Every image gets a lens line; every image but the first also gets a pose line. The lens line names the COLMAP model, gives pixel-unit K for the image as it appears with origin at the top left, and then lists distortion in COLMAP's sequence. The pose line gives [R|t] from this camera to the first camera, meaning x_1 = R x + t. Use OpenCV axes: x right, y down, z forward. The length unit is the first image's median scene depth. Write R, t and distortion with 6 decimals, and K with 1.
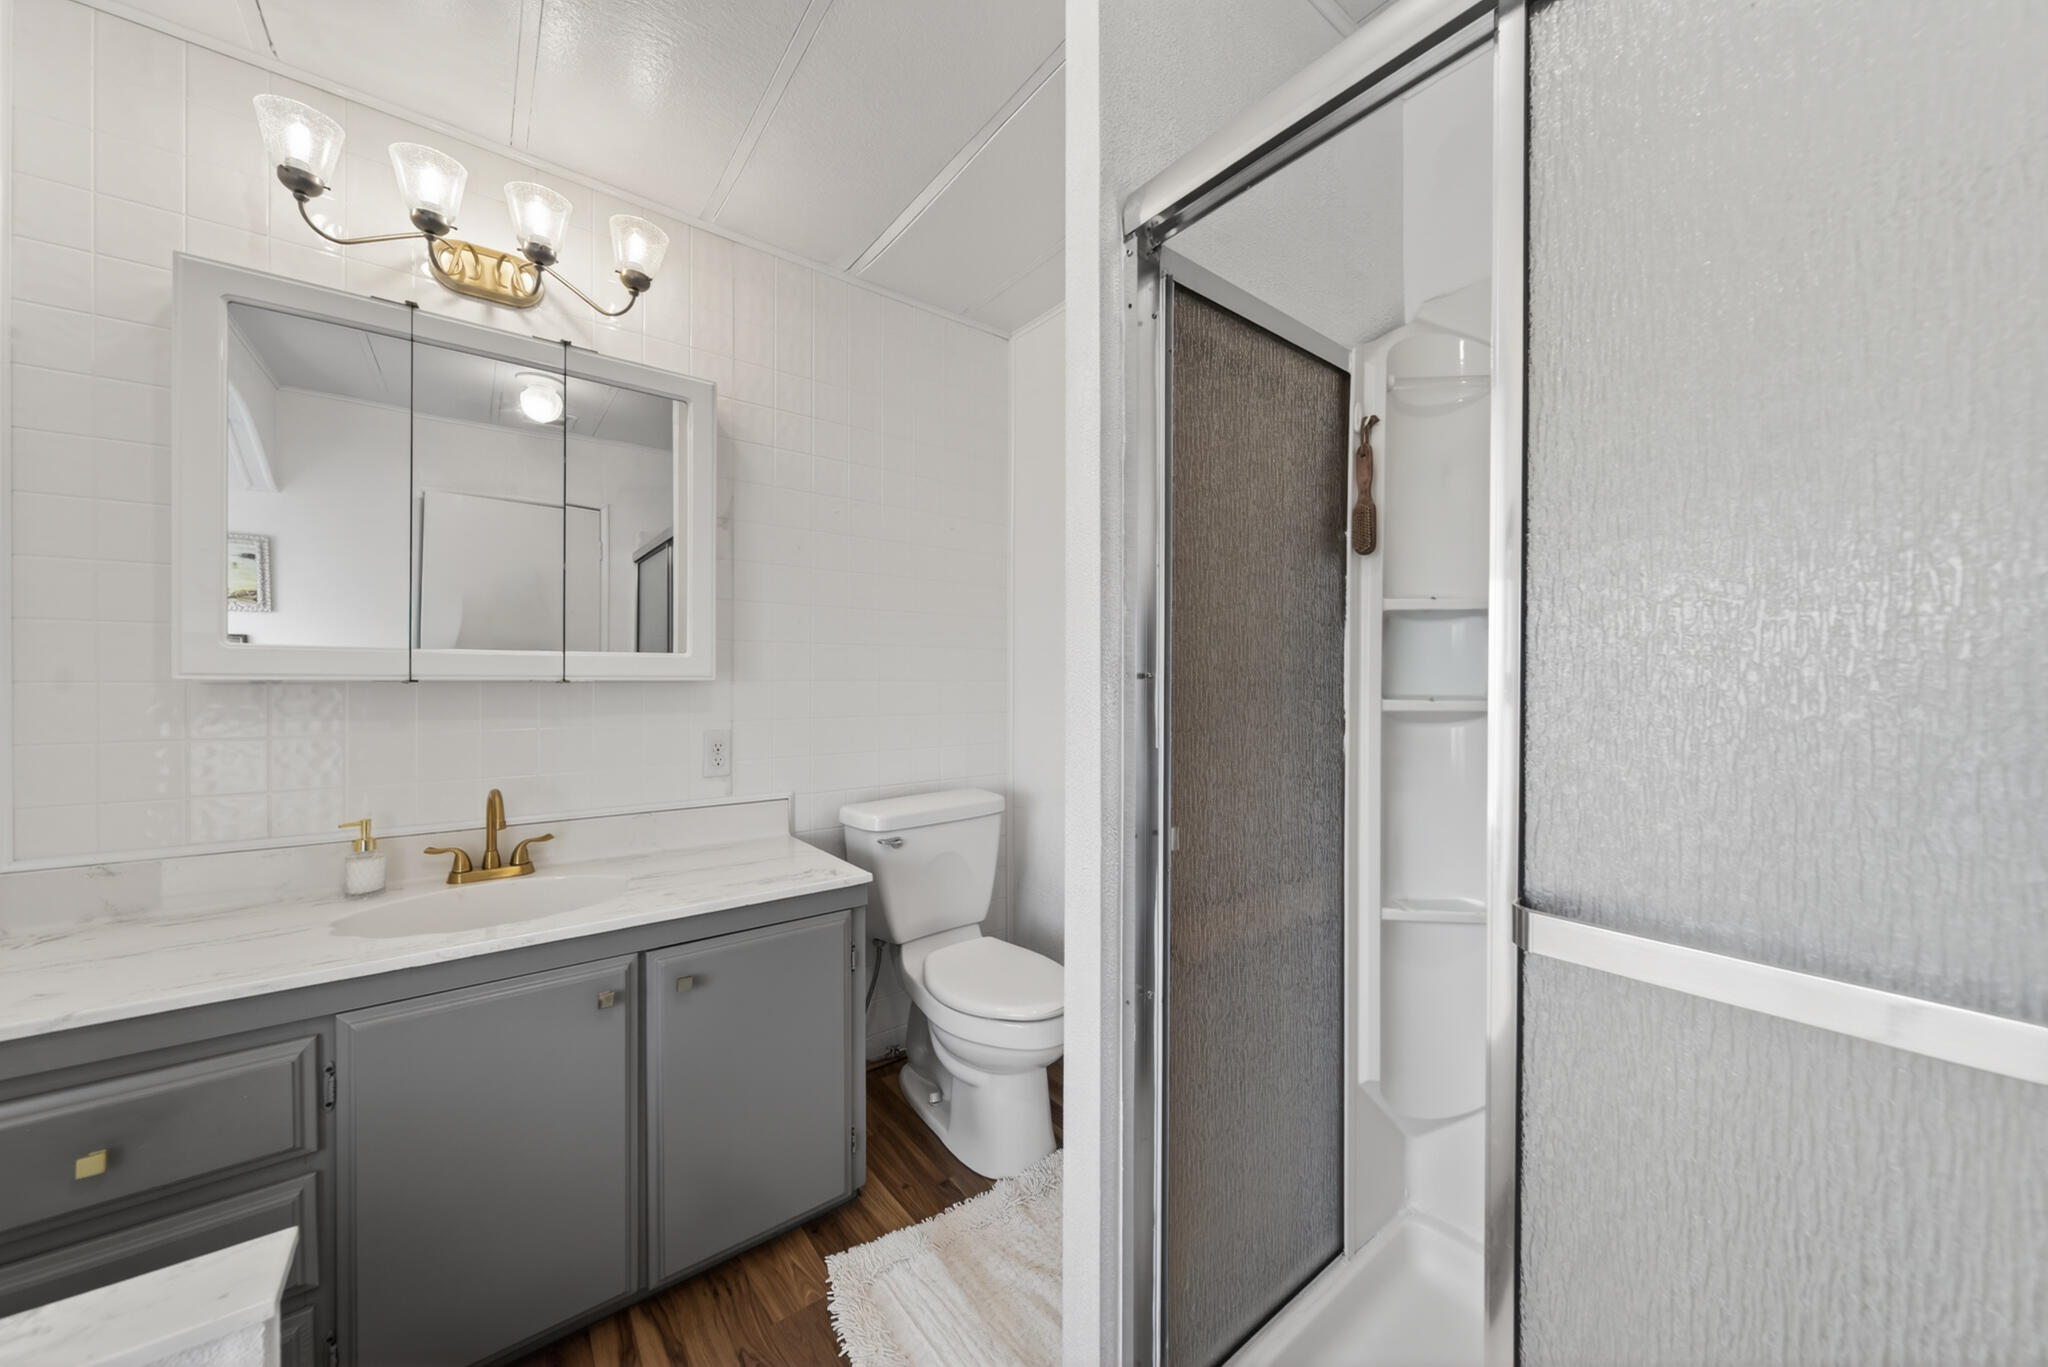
lens RADIAL K [[716.9, 0, 1027.0], [0, 716.9, 677.9], [0, 0, 1]] dist [-0.002714, -0.001287]
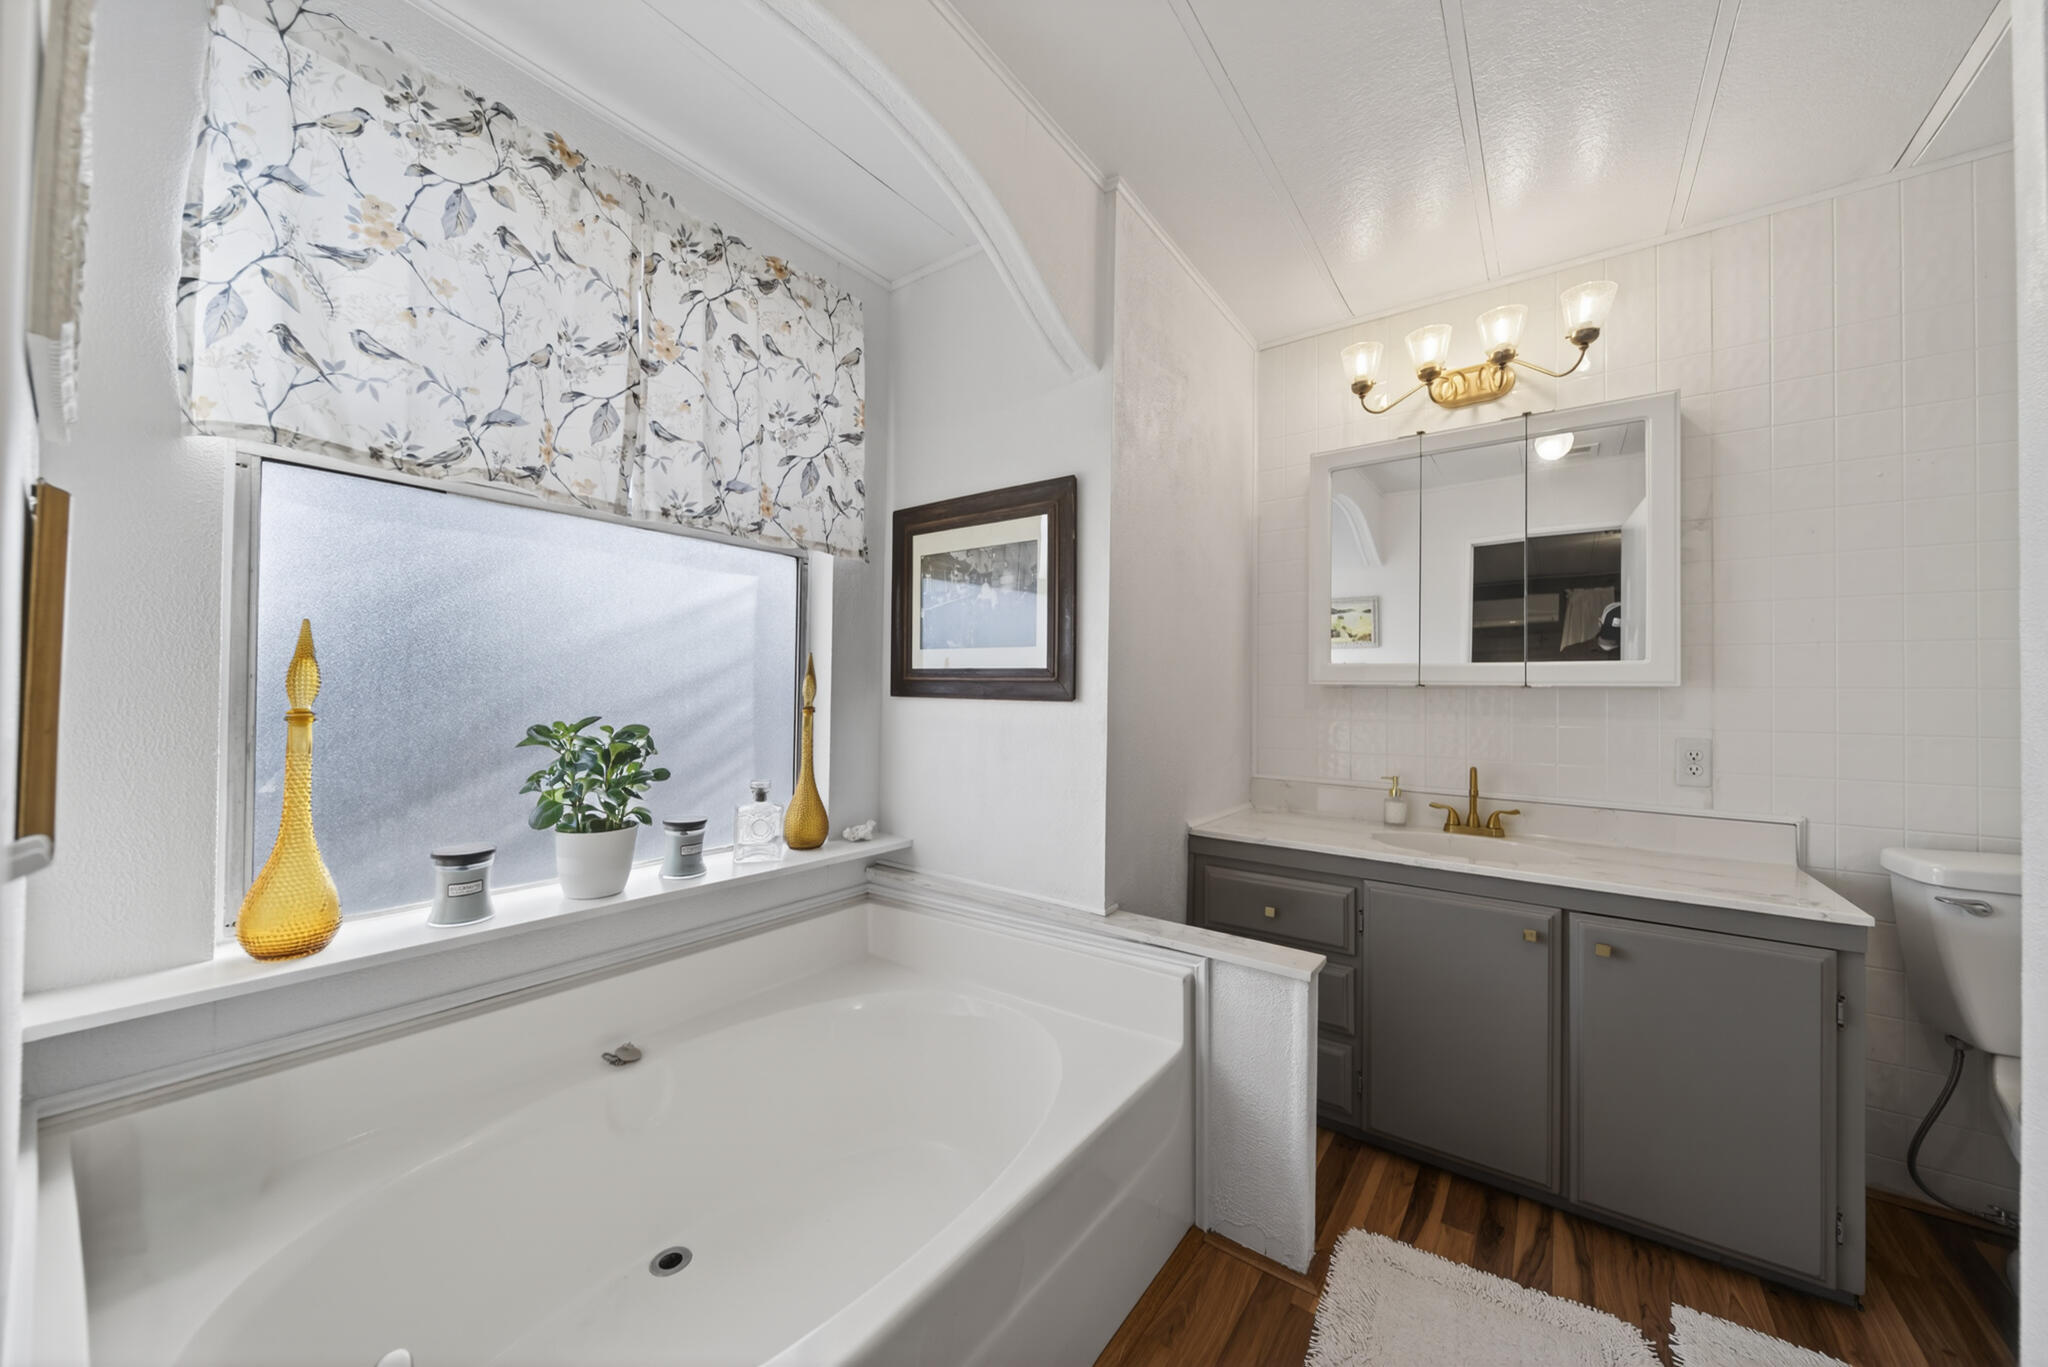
lens RADIAL K [[716.9, 0, 1025.2], [0, 716.9, 688.6], [0, 0, 1]] dist [-0.002714, -0.001287]
pose [[0.254848, -0.007608, -0.966951, 0.343099], [-0.011890, 0.999869, -0.011000, 0.033531], [0.966908, 0.014301, 0.254724, -0.157767]]
